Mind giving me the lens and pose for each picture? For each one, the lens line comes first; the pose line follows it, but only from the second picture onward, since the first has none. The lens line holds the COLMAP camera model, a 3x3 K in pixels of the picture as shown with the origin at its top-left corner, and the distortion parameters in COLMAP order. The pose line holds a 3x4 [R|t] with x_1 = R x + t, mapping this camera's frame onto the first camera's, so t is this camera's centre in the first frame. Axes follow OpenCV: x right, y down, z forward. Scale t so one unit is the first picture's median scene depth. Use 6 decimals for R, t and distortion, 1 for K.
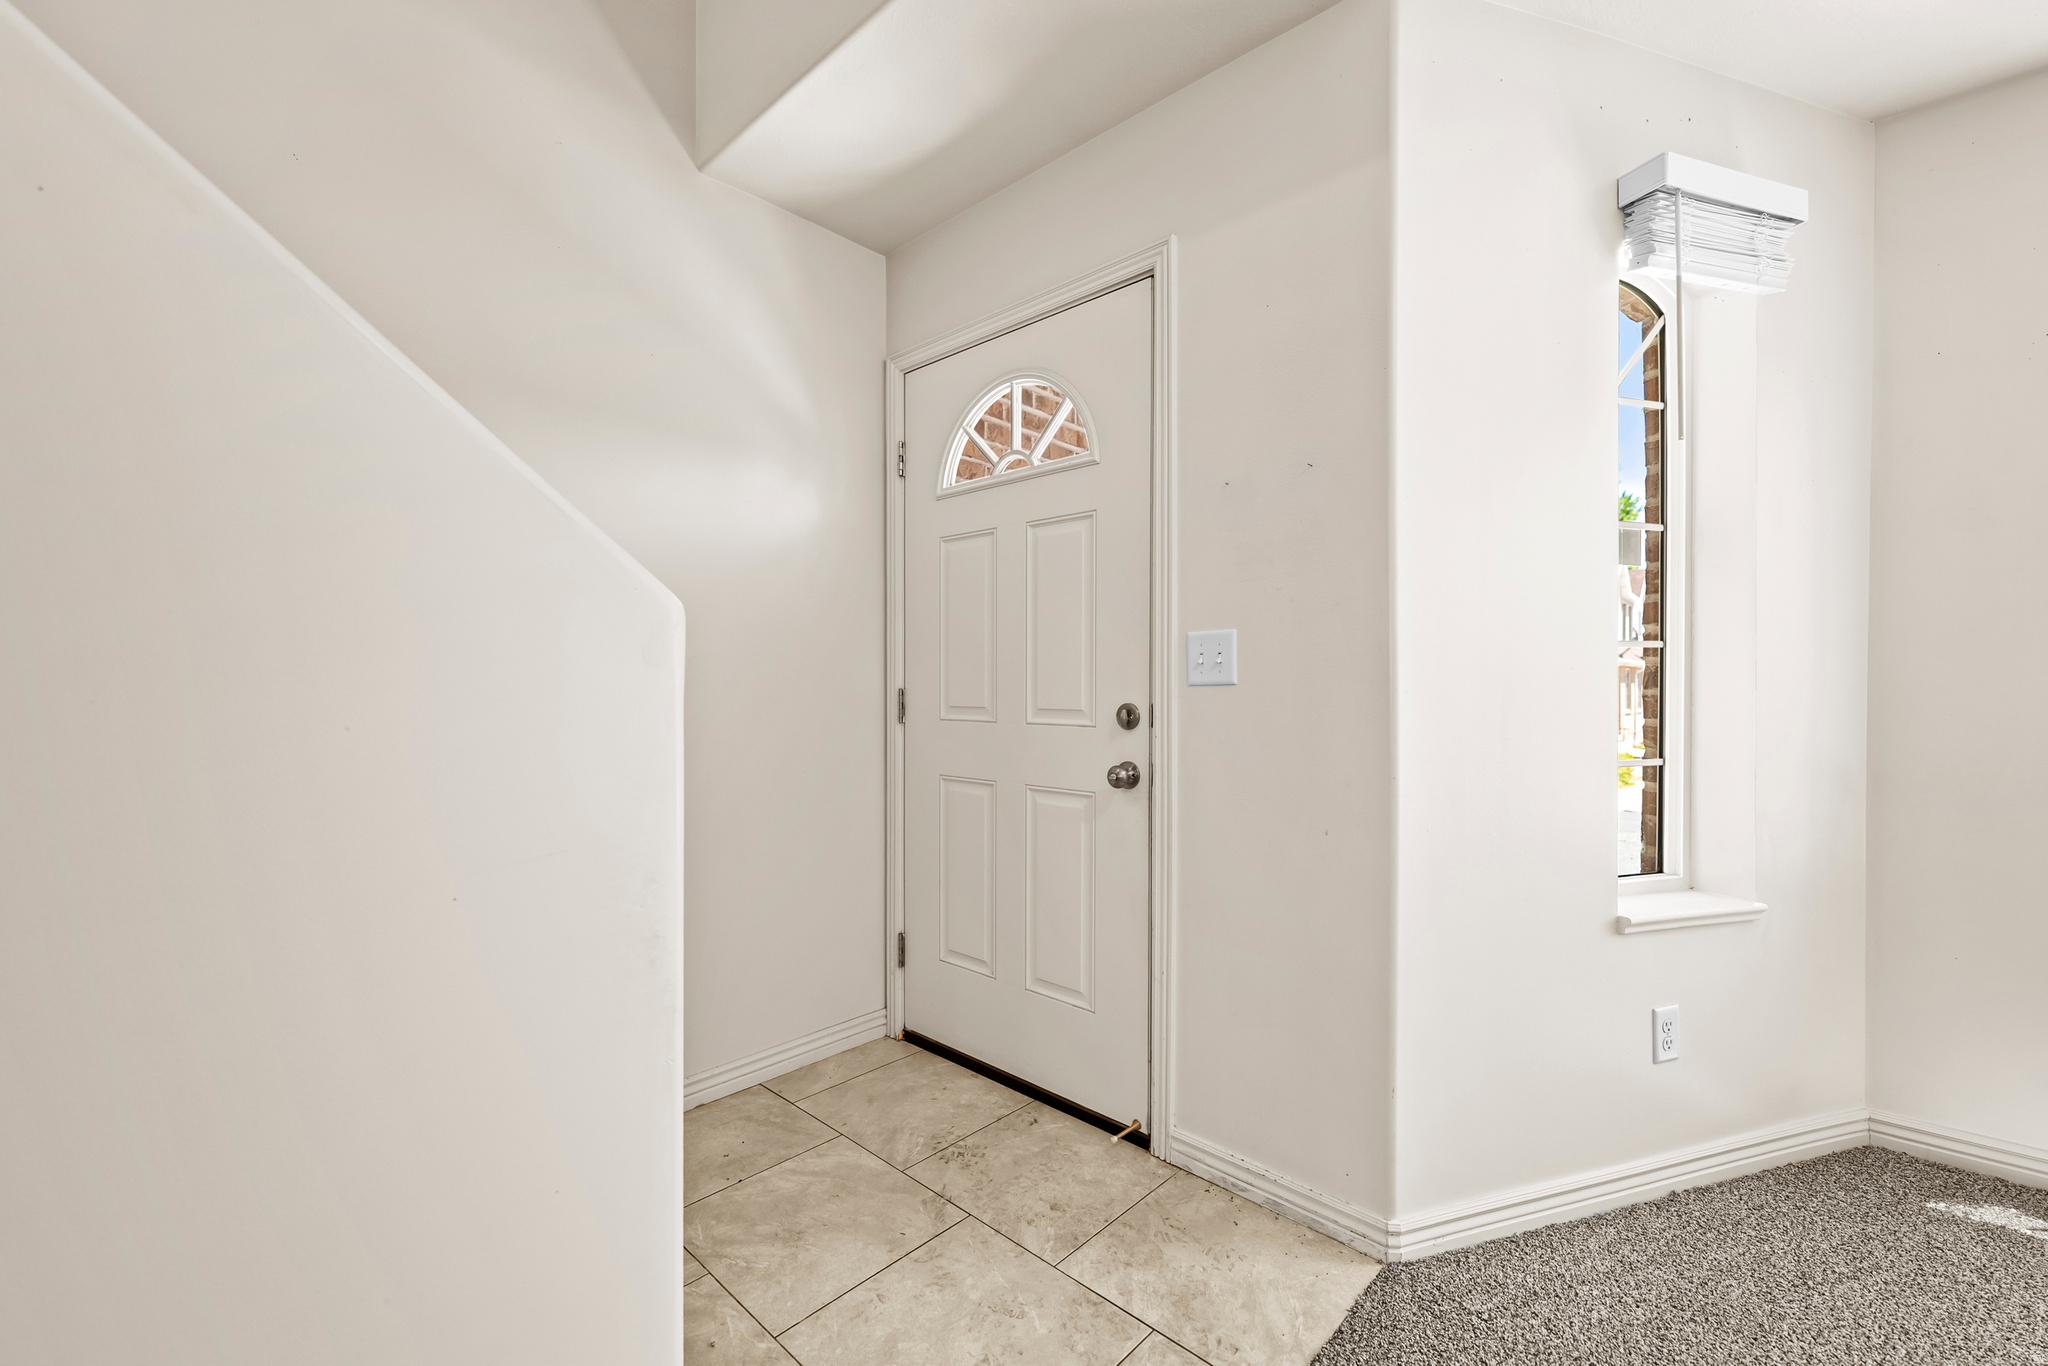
lens RADIAL K [[838.6, 0, 1022.4], [0, 838.6, 692.1], [0, 0, 1]] dist [-0.000409, -0.000120]
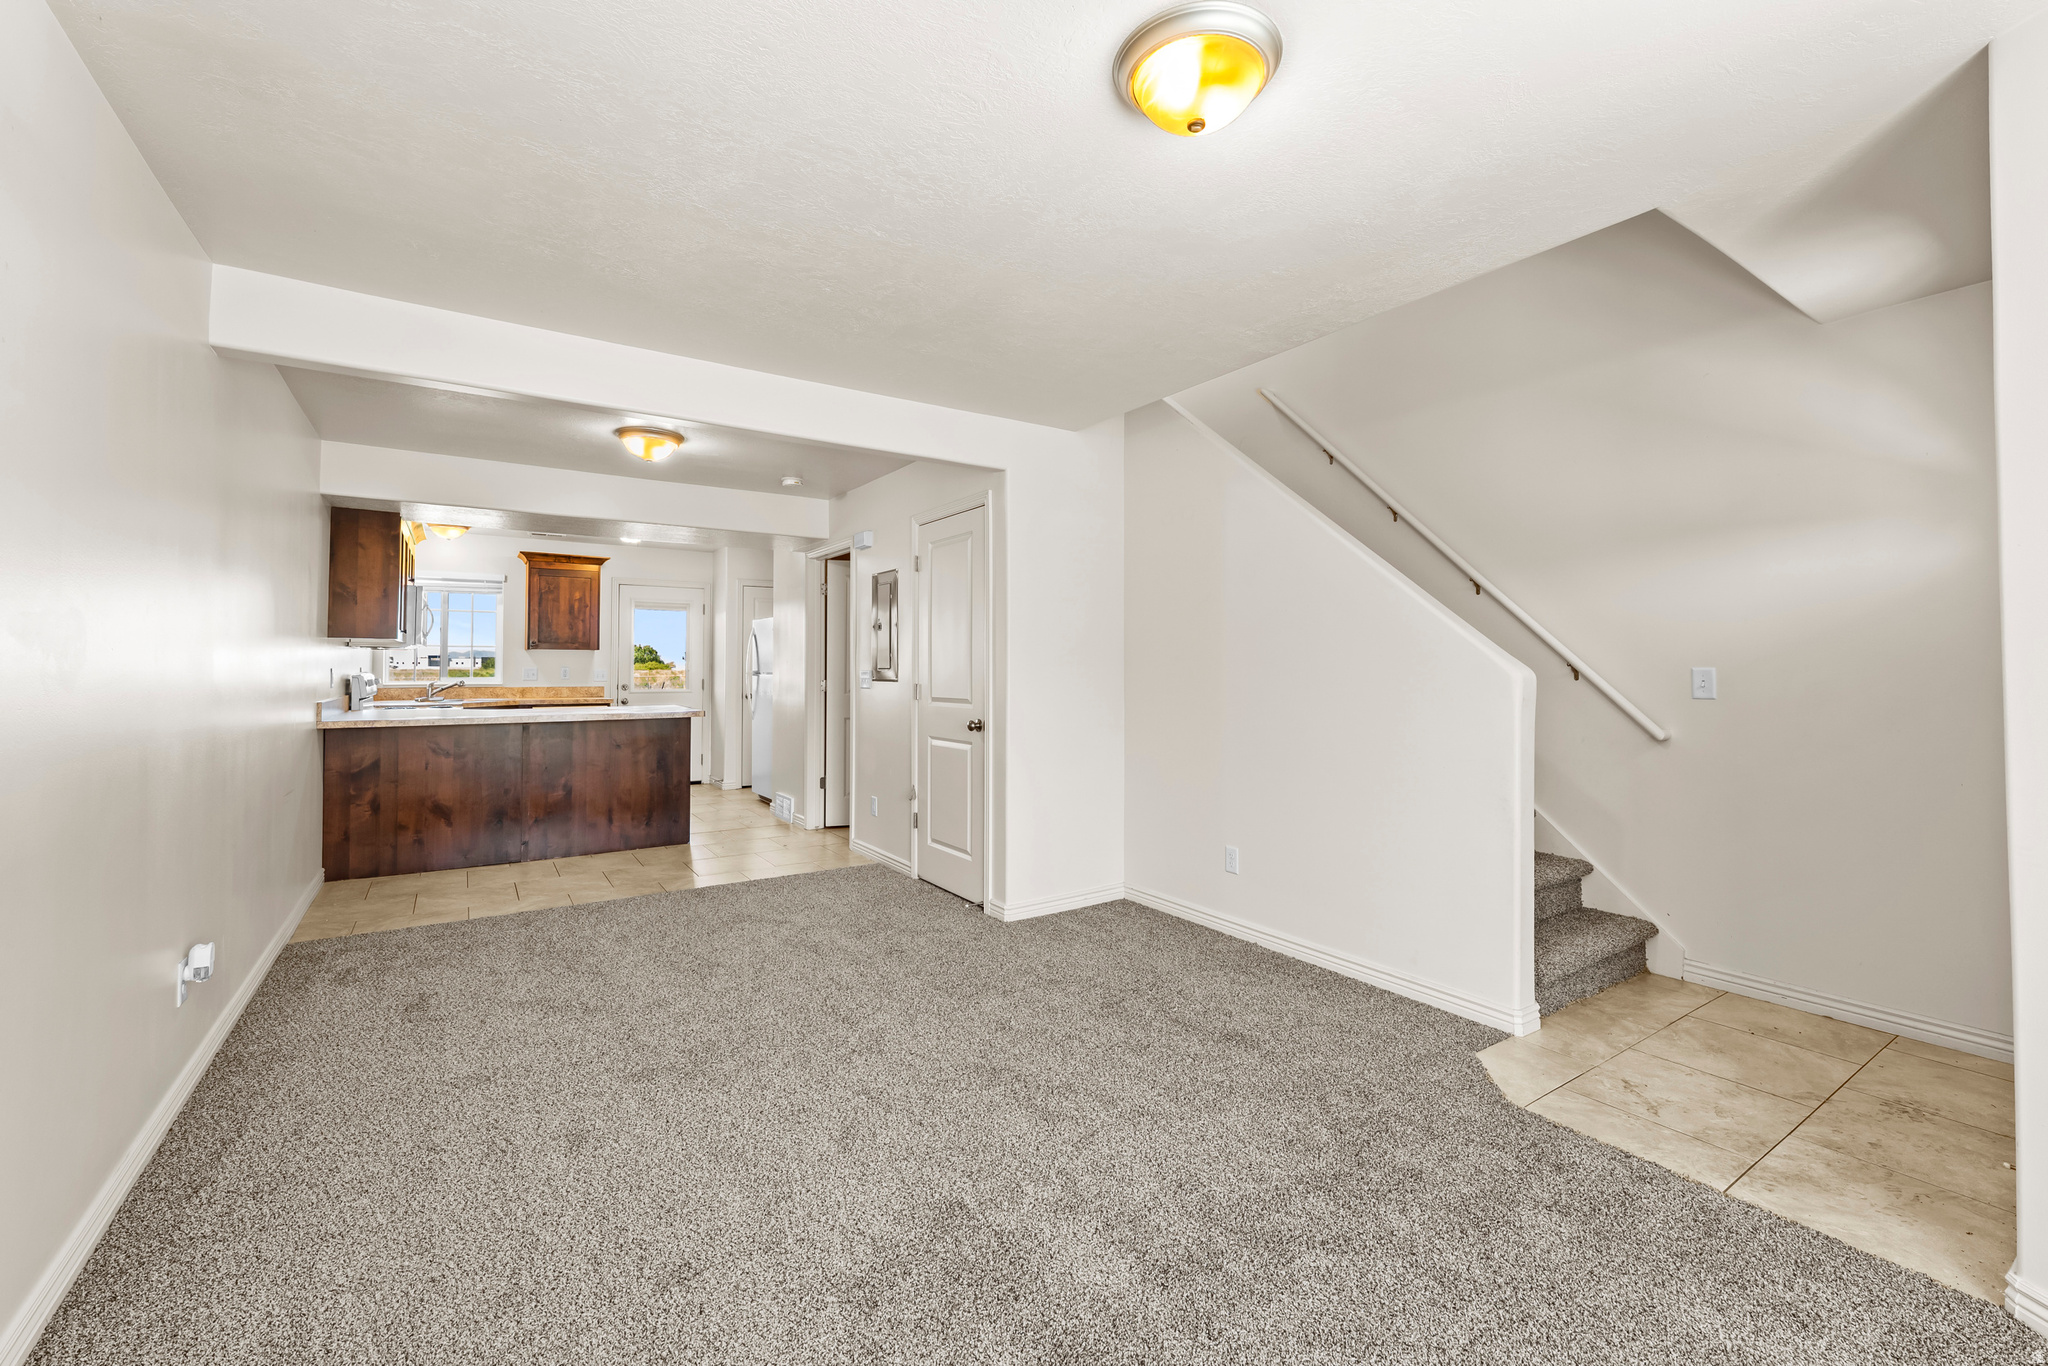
lens RADIAL K [[838.6, 0, 1018.1], [0, 838.6, 656.8], [0, 0, 1]] dist [-0.000409, -0.000120]
pose [[-0.237477, -0.011944, -0.971320, 1.344747], [-0.008121, 0.999914, -0.010310, -0.056081], [0.971359, 0.005440, -0.237553, 0.079597]]
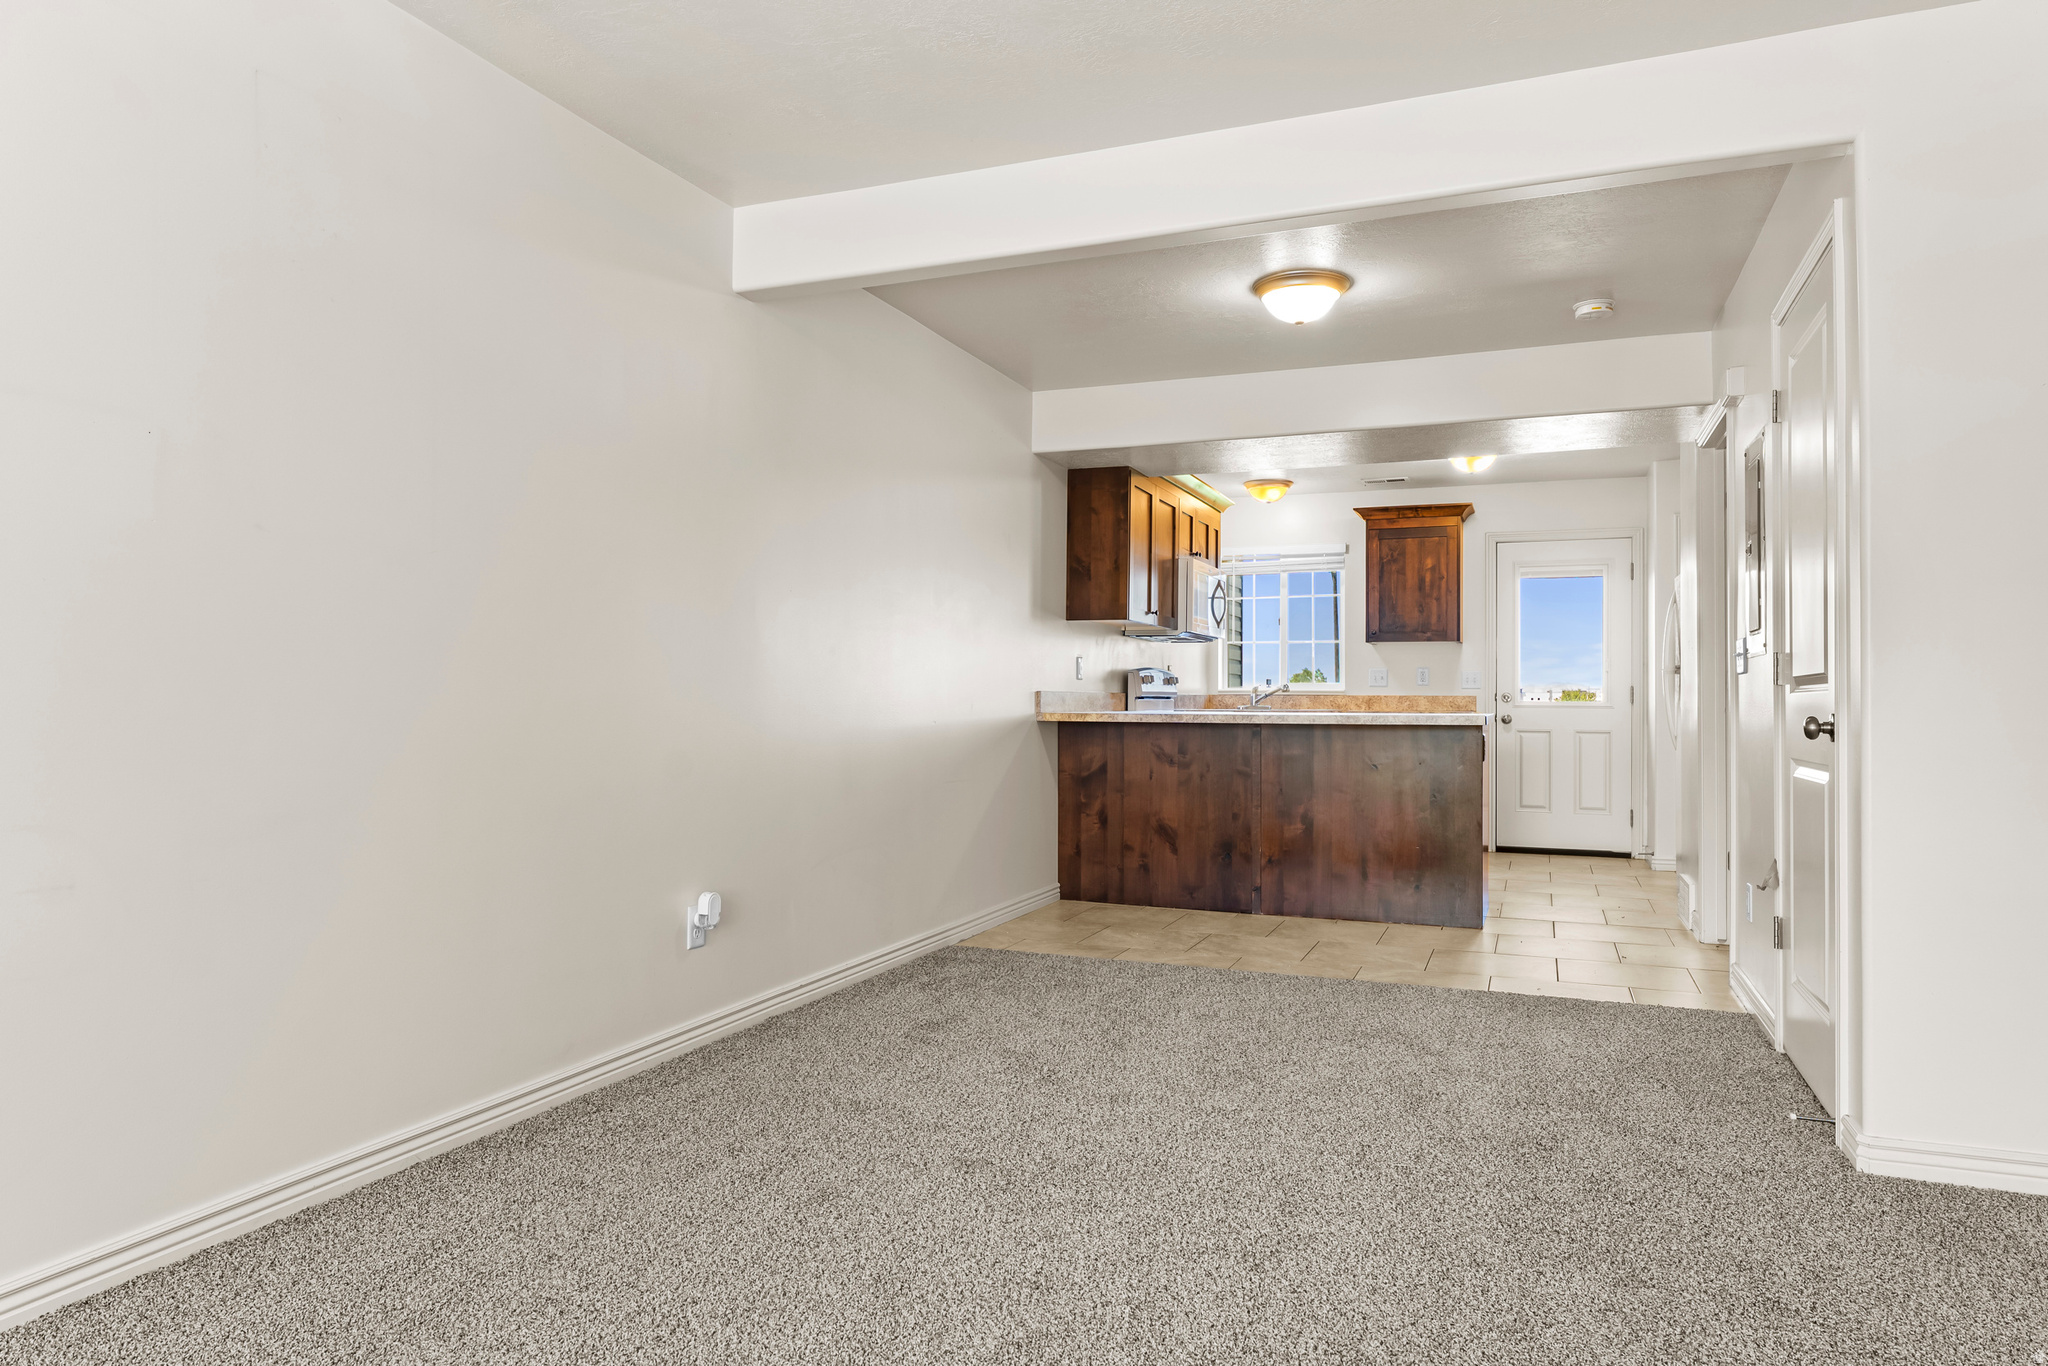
lens RADIAL K [[1261.3, 0, 1032.2], [0, 1261.3, 678.1], [0, 0, 1]] dist [-0.002942, 0.000977]
pose [[-0.934566, -0.009641, -0.355660, 0.665768], [-0.005723, 0.999911, -0.012067, 0.065680], [0.355744, -0.009242, -0.934538, 0.507828]]
